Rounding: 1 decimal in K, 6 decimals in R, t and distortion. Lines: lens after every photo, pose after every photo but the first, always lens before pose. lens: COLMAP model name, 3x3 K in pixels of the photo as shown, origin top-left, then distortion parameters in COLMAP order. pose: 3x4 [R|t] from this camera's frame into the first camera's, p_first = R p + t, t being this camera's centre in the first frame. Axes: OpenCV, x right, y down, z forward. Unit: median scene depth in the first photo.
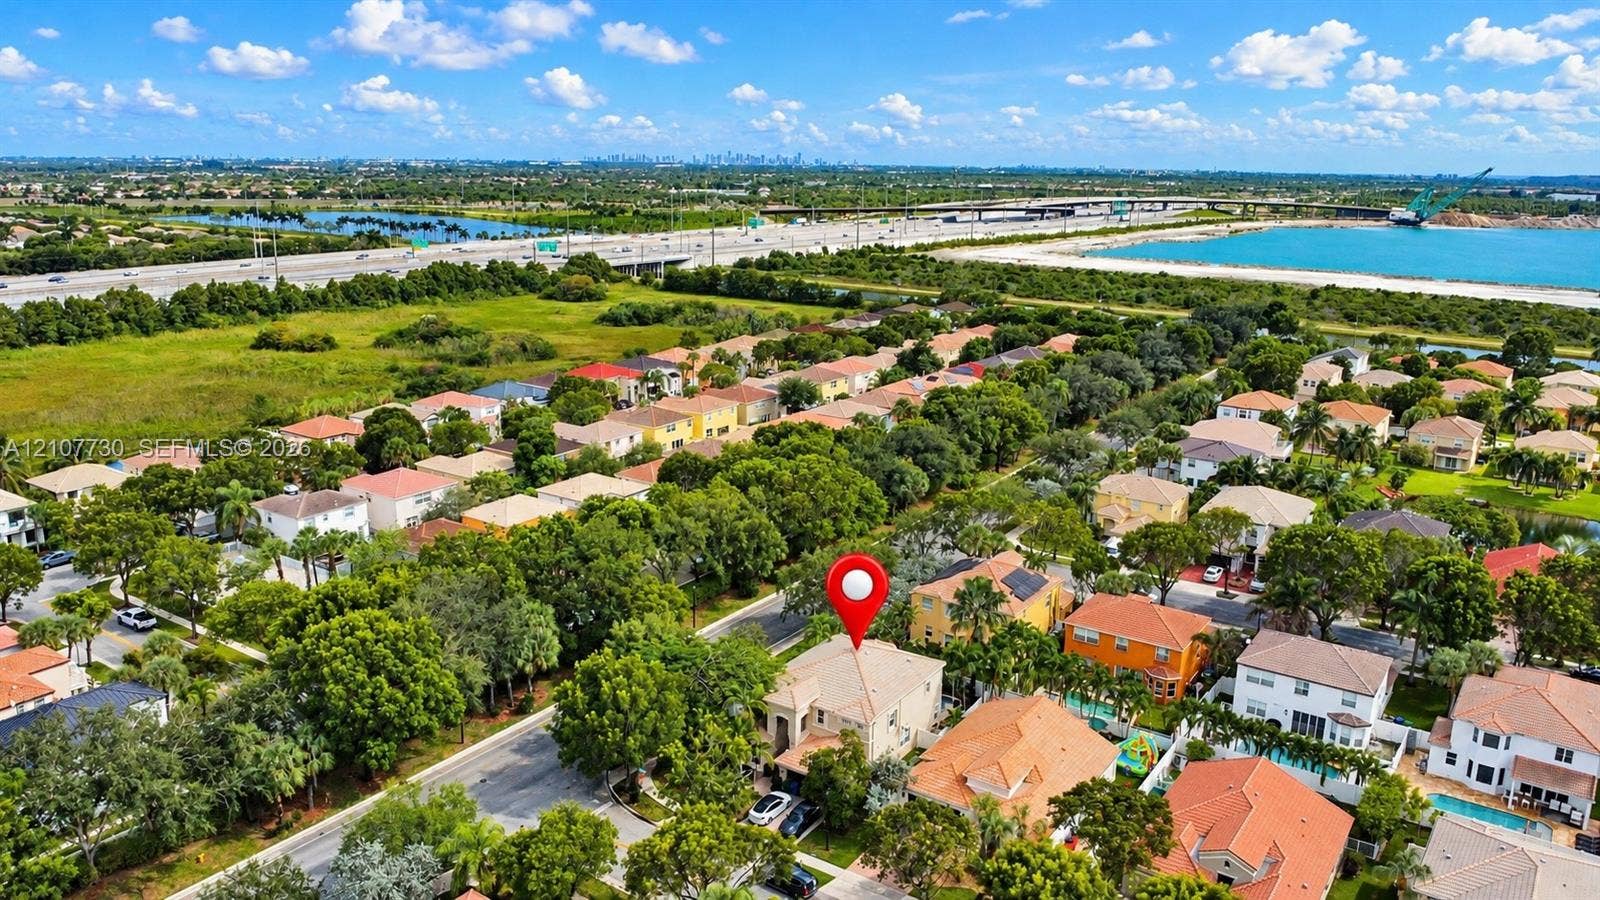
lens RADIAL K [[1150.9, 0, 800.0], [0, 1150.9, 450.0], [0, 0, 1]] dist [0.001181, -0.053247]
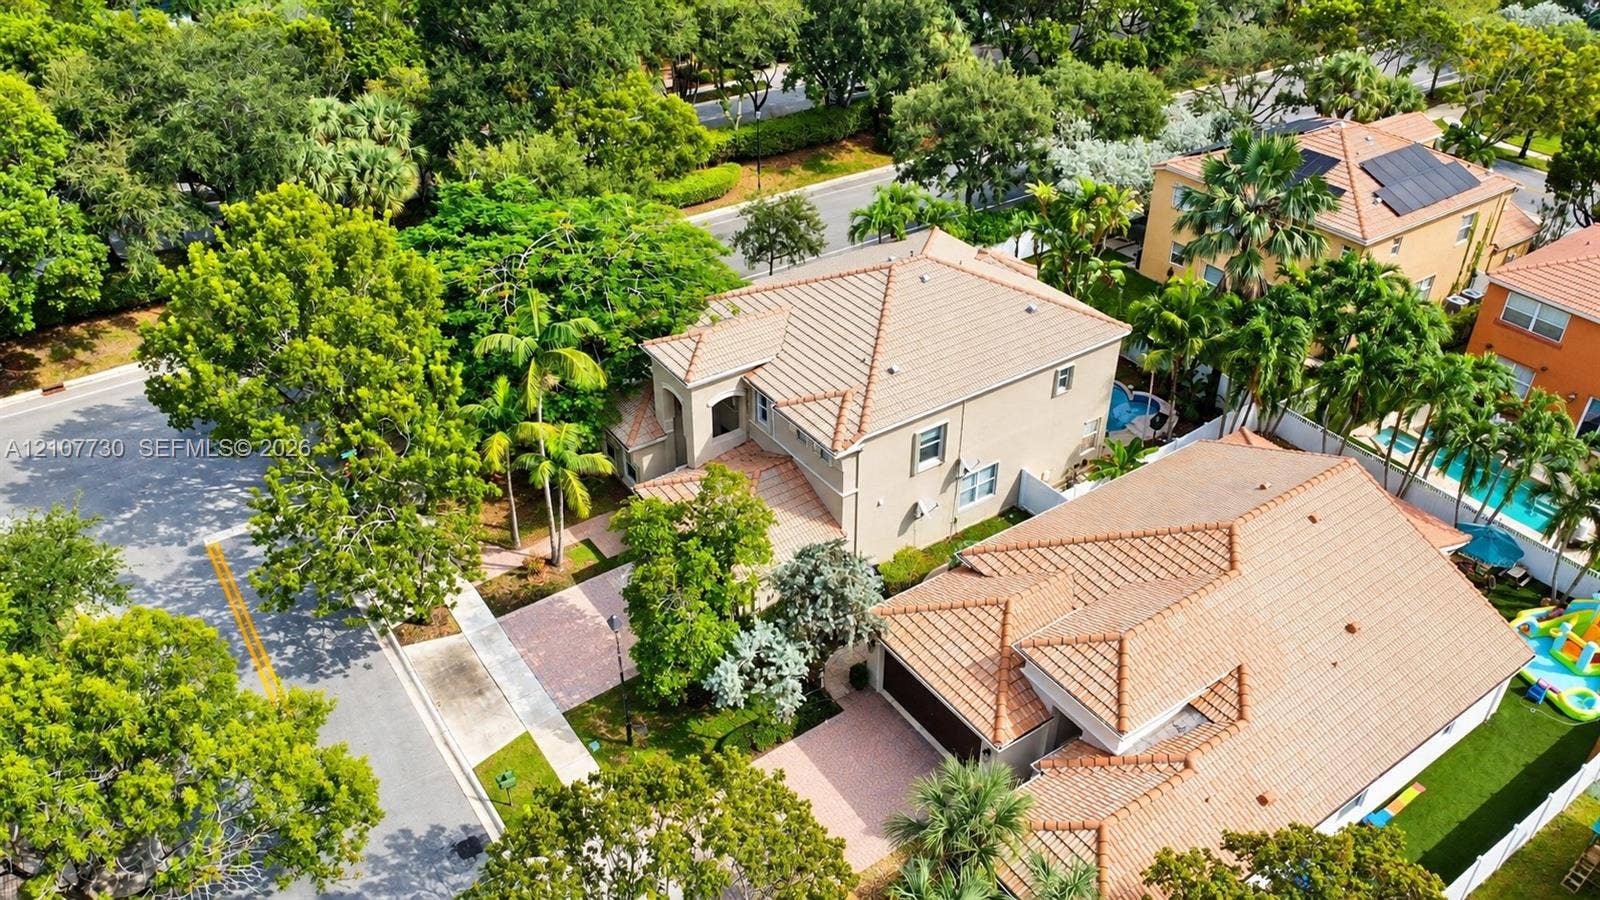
lens RADIAL K [[1150.9, 0, 800.0], [0, 1150.9, 450.0], [0, 0, 1]] dist [0.001181, -0.053247]
pose [[0.928459, 0.191070, -0.318522, 0.141240], [-0.070843, 0.932896, 0.353111, 0.078677], [0.364616, -0.305284, 0.879691, 0.520430]]
